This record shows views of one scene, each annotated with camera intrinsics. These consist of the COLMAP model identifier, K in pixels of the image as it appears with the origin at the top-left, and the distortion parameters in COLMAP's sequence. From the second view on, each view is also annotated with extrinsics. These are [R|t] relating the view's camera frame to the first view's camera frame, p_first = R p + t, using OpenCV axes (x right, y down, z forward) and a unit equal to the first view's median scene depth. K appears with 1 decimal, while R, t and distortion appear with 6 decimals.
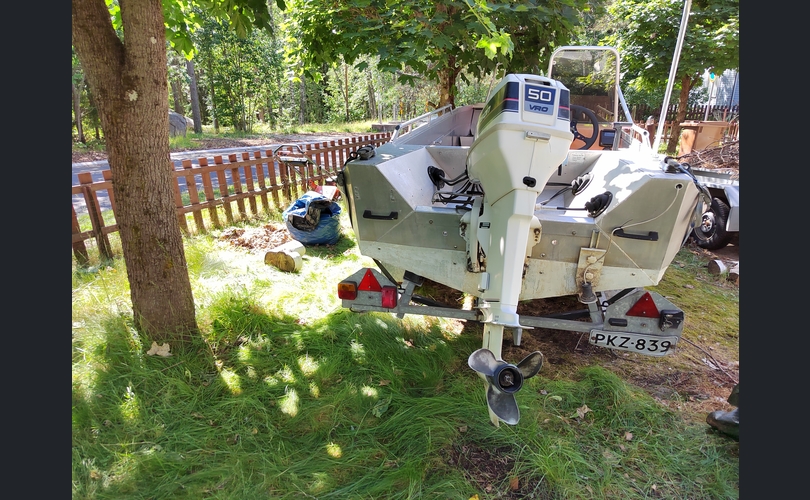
lens RADIAL K [[447.8, 0, 403.4], [0, 447.8, 249.4], [0, 0, 1]] dist [0.002185, -0.001295]
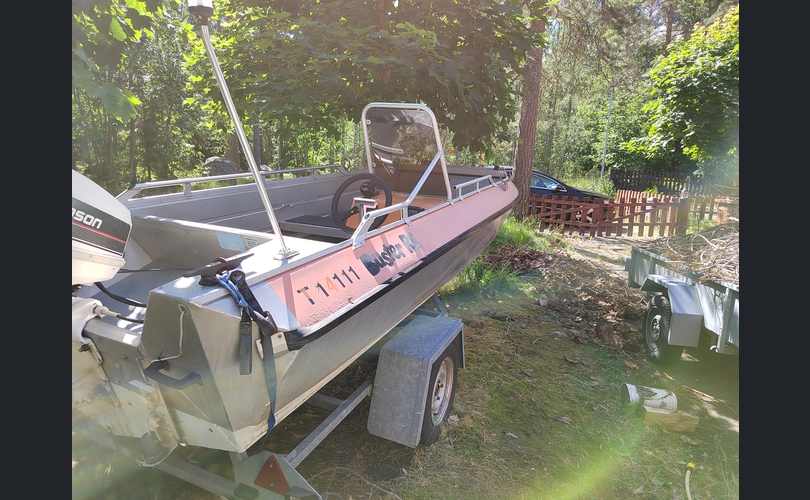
lens RADIAL K [[447.8, 0, 405.6], [0, 447.8, 250.2], [0, 0, 1]] dist [0.002185, -0.001295]
pose [[0.983131, 0.075409, -0.166637, 0.156649], [-0.094020, 0.989828, -0.106775, -0.030188], [0.156890, 0.120641, 0.980220, 0.061679]]
